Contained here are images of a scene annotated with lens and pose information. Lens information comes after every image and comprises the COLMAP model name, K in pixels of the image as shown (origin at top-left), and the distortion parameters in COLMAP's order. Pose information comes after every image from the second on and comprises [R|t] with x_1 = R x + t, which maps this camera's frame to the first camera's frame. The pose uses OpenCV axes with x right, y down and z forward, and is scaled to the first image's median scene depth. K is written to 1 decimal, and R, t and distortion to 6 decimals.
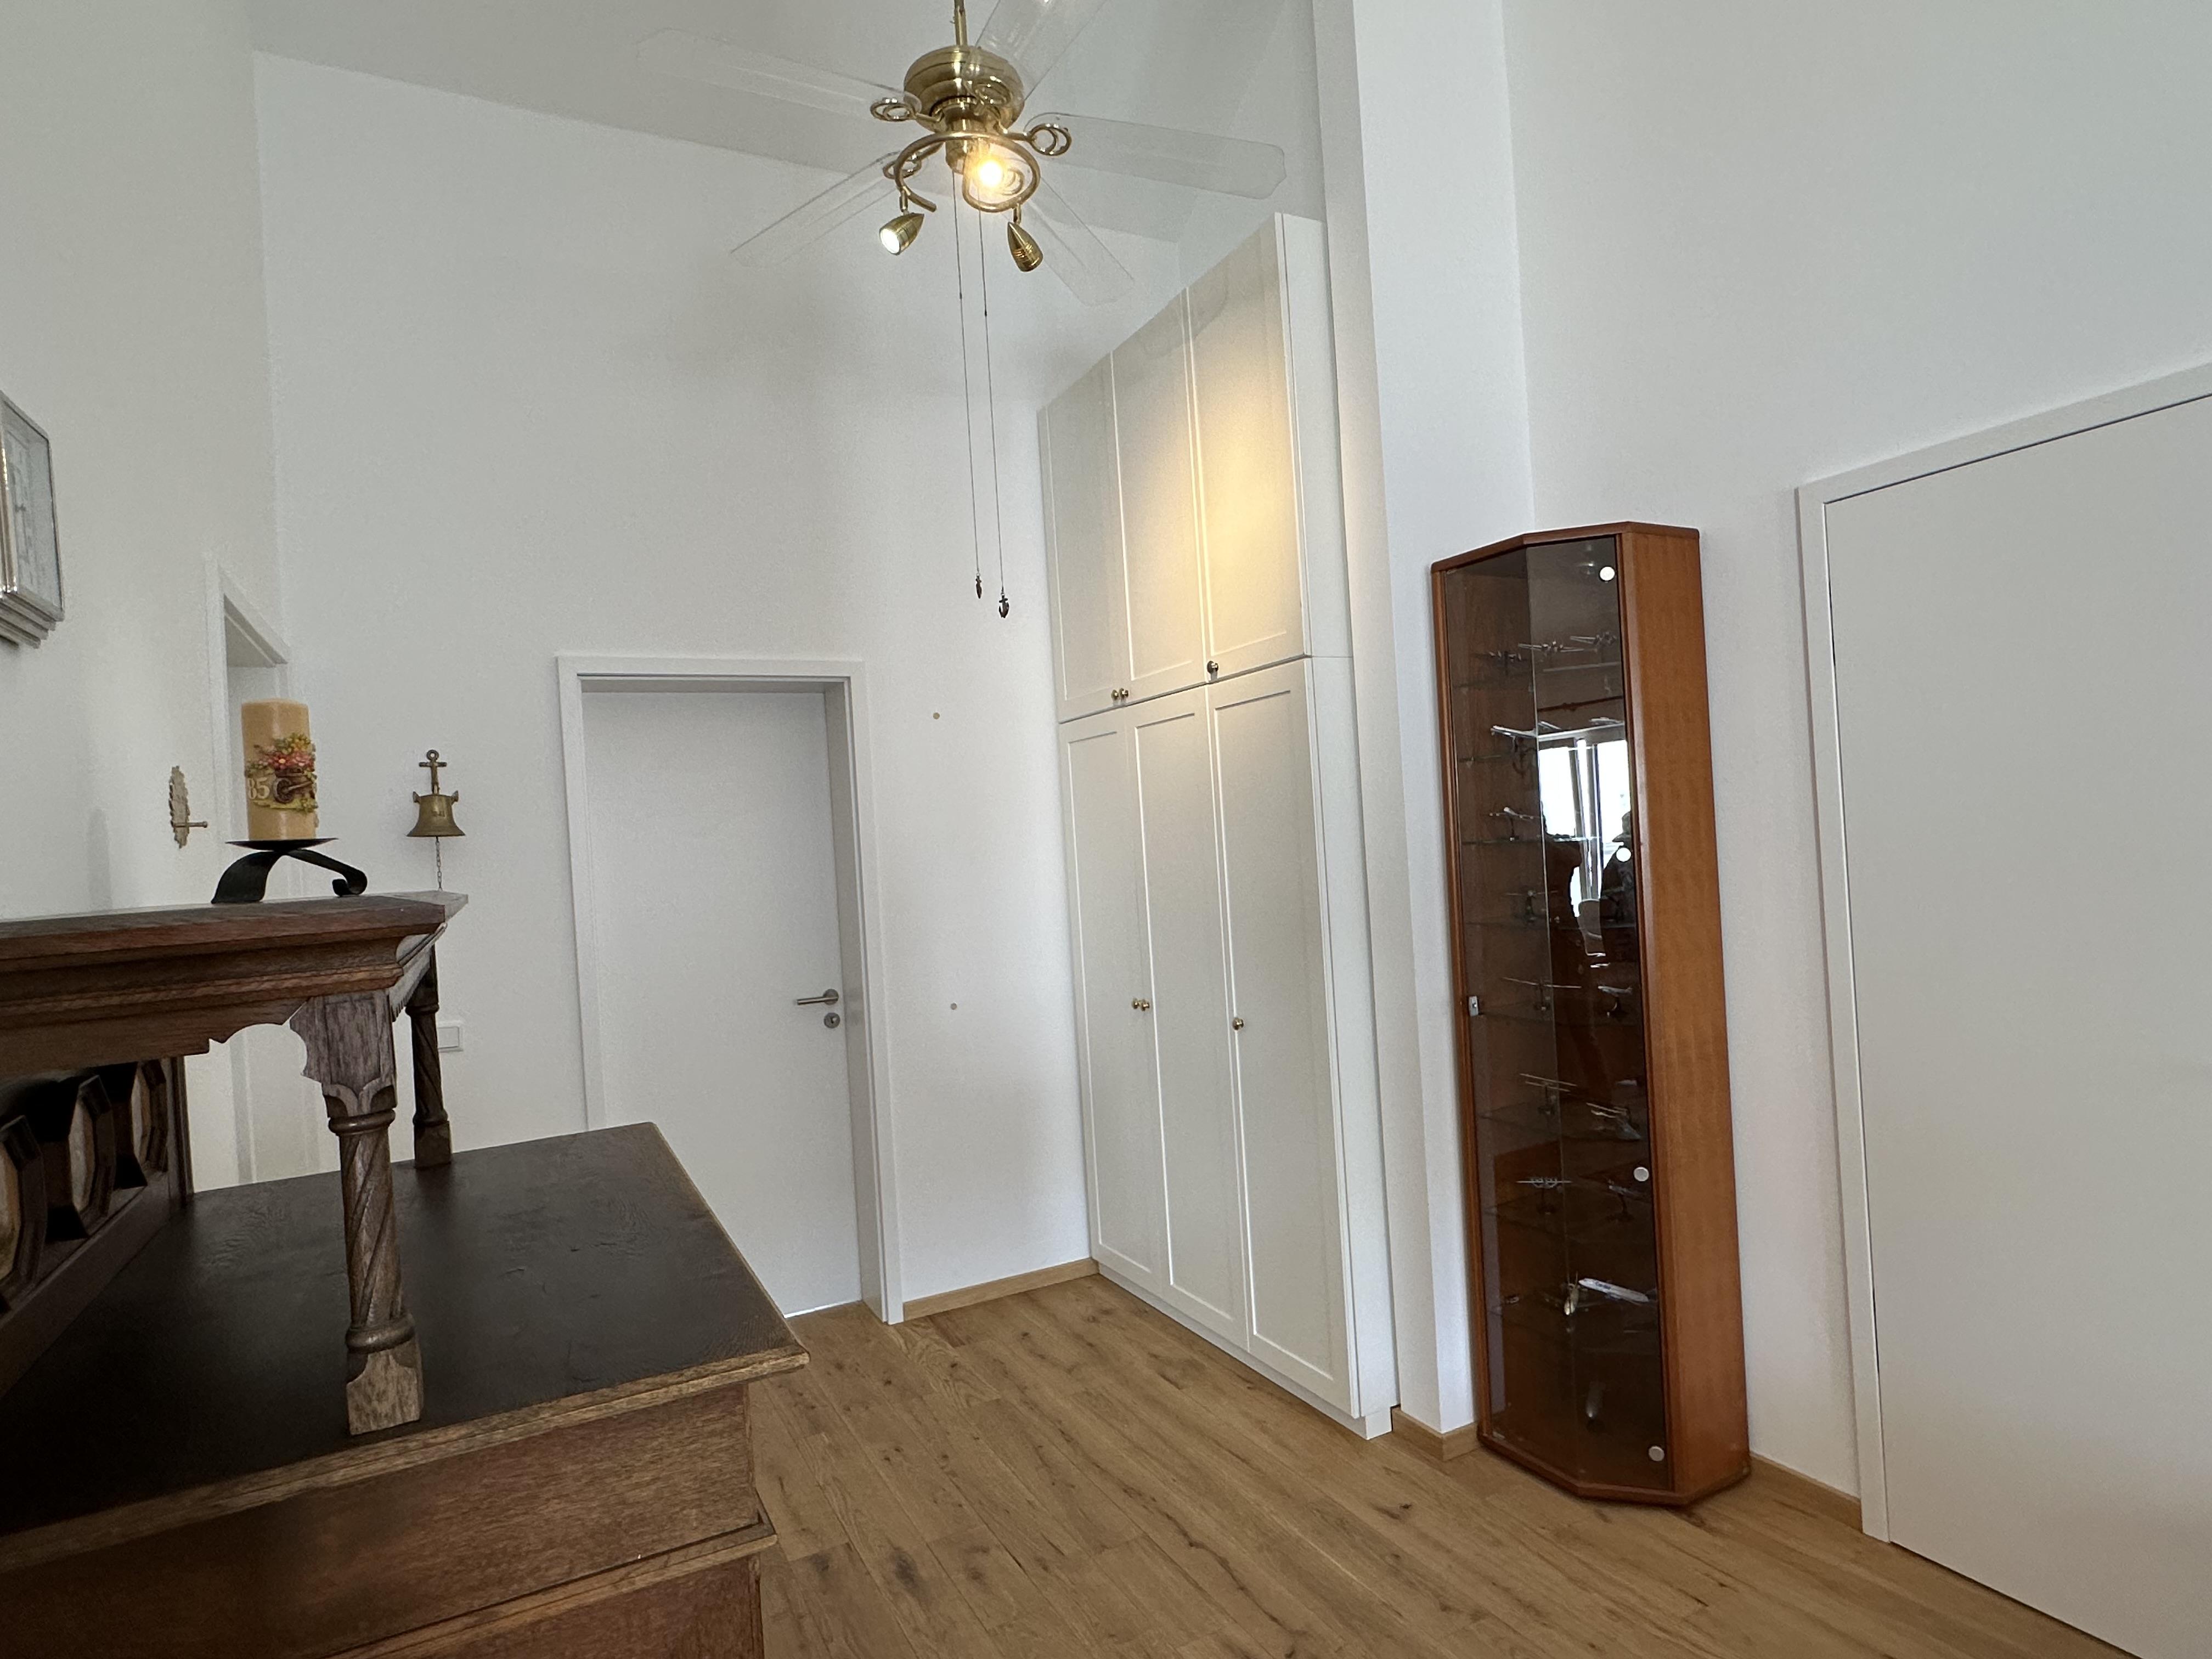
lens RADIAL K [[1201.4, 0, 1105.8], [0, 1201.4, 838.6], [0, 0, 1]] dist [-0.004971, 0.001211]
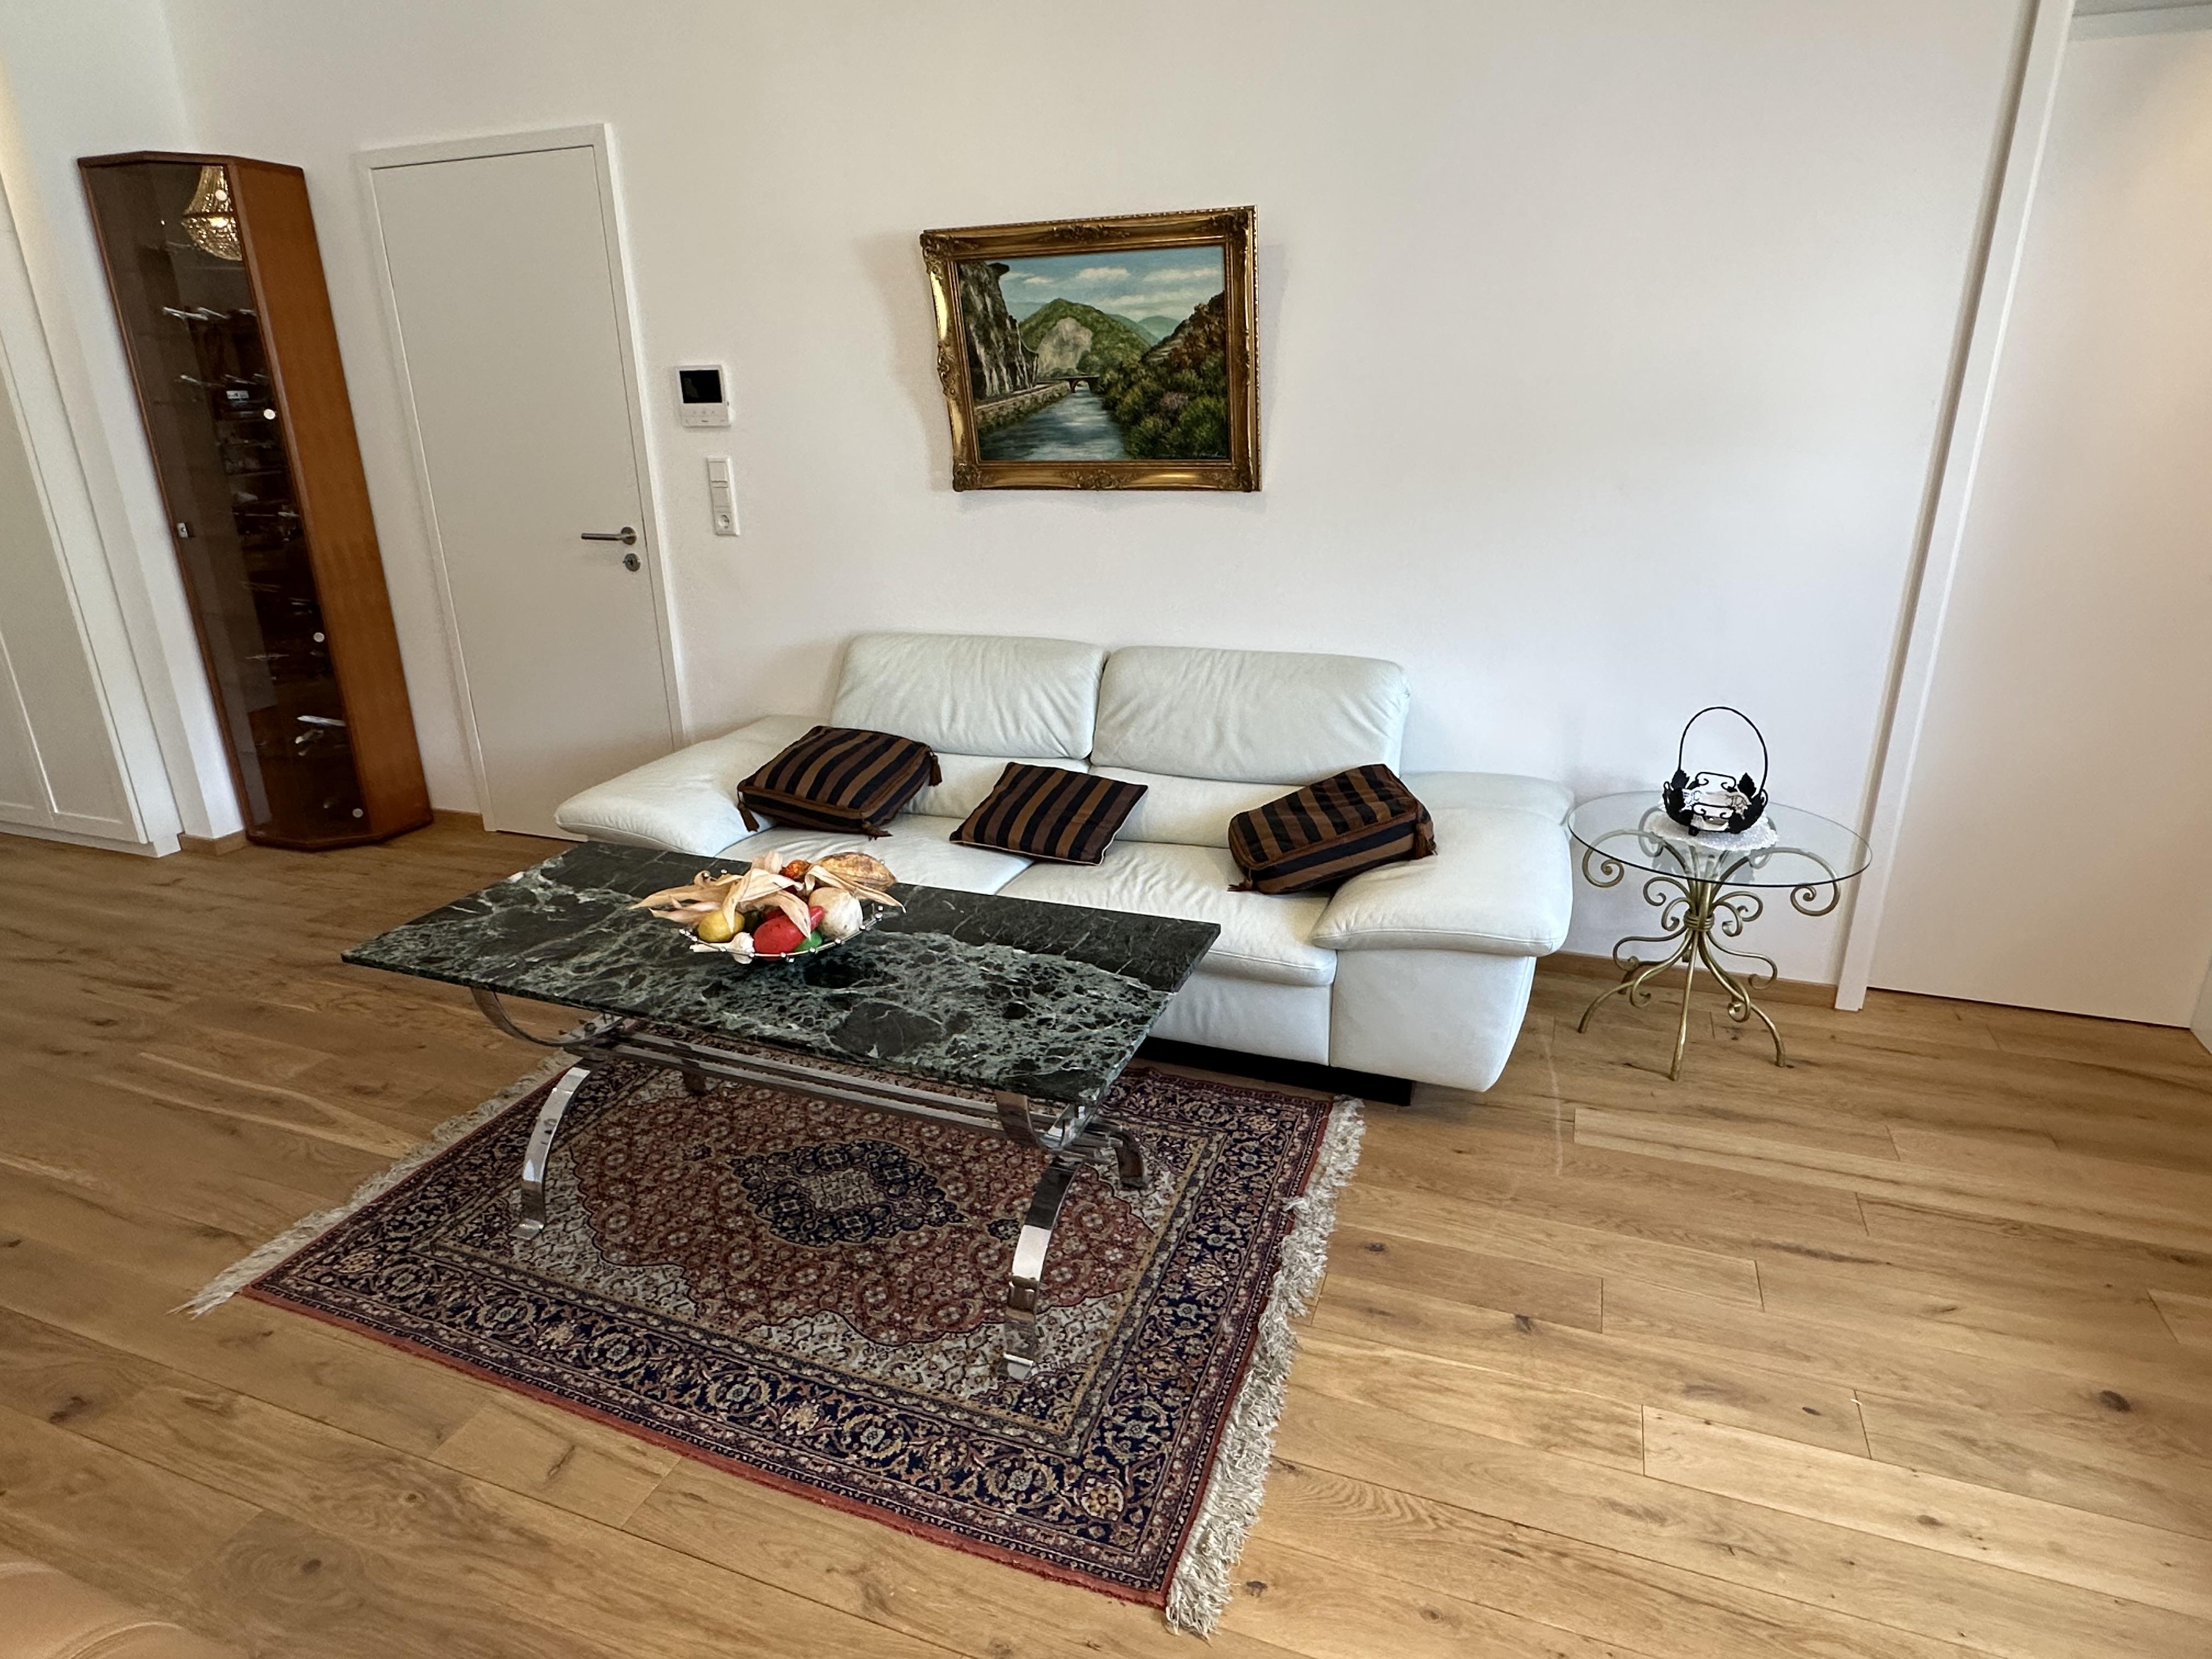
lens RADIAL K [[1201.4, 0, 1026.3], [0, 1201.4, 823.9], [0, 0, 1]] dist [-0.004971, 0.001211]
pose [[0.750723, -0.176886, 0.636496, 0.102365], [-0.032504, 0.952429, 0.303023, 0.014627], [-0.659817, -0.248175, 0.709260, -0.667429]]
